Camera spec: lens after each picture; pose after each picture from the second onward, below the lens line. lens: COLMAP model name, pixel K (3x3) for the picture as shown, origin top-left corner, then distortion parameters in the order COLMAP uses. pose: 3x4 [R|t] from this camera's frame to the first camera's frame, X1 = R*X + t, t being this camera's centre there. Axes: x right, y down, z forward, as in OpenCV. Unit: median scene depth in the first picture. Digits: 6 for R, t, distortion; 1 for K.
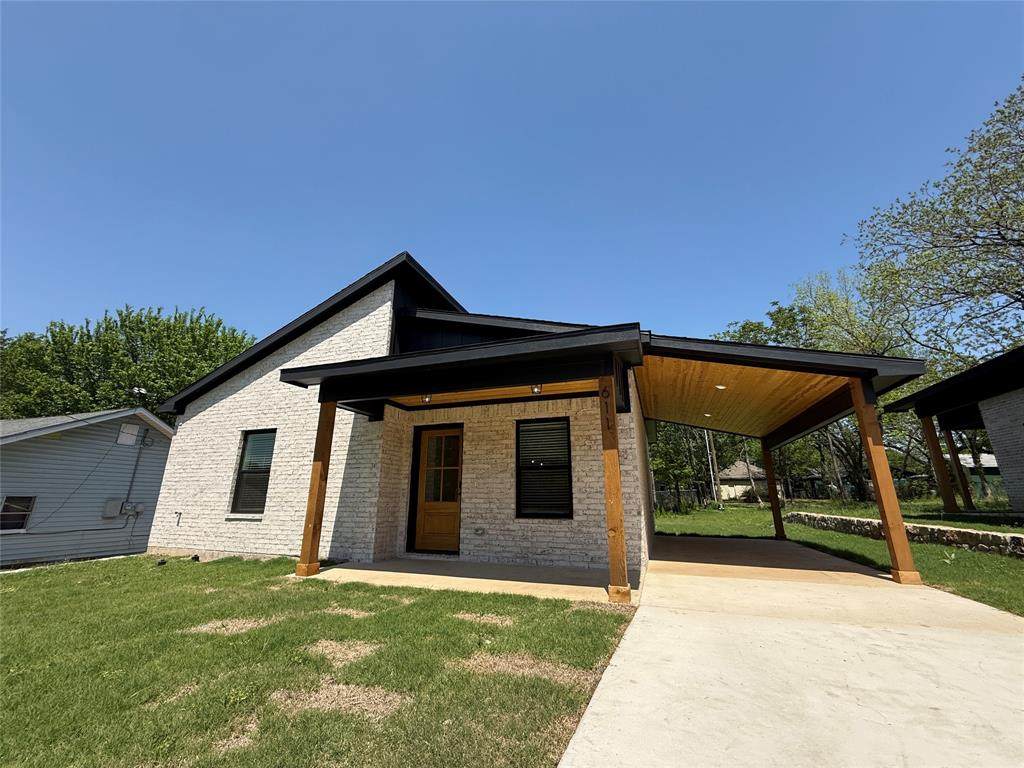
lens RADIAL K [[408.5, 0, 512.0], [0, 408.5, 384.0], [0, 0, 1]] dist [0.001133, -0.000096]
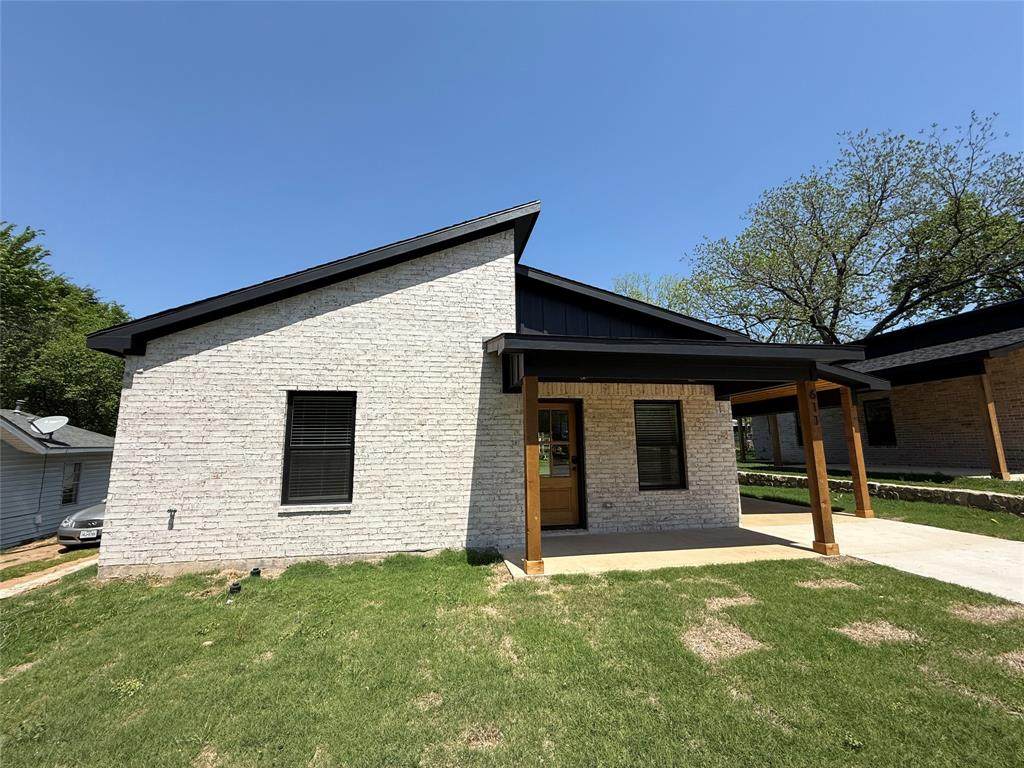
lens RADIAL K [[408.5, 0, 512.0], [0, 408.5, 384.0], [0, 0, 1]] dist [0.001133, -0.000096]
pose [[0.870872, 0.063228, 0.487425, -0.750846], [-0.121306, 0.988663, 0.088488, -0.007201], [-0.476304, -0.136189, 0.868669, 0.228726]]
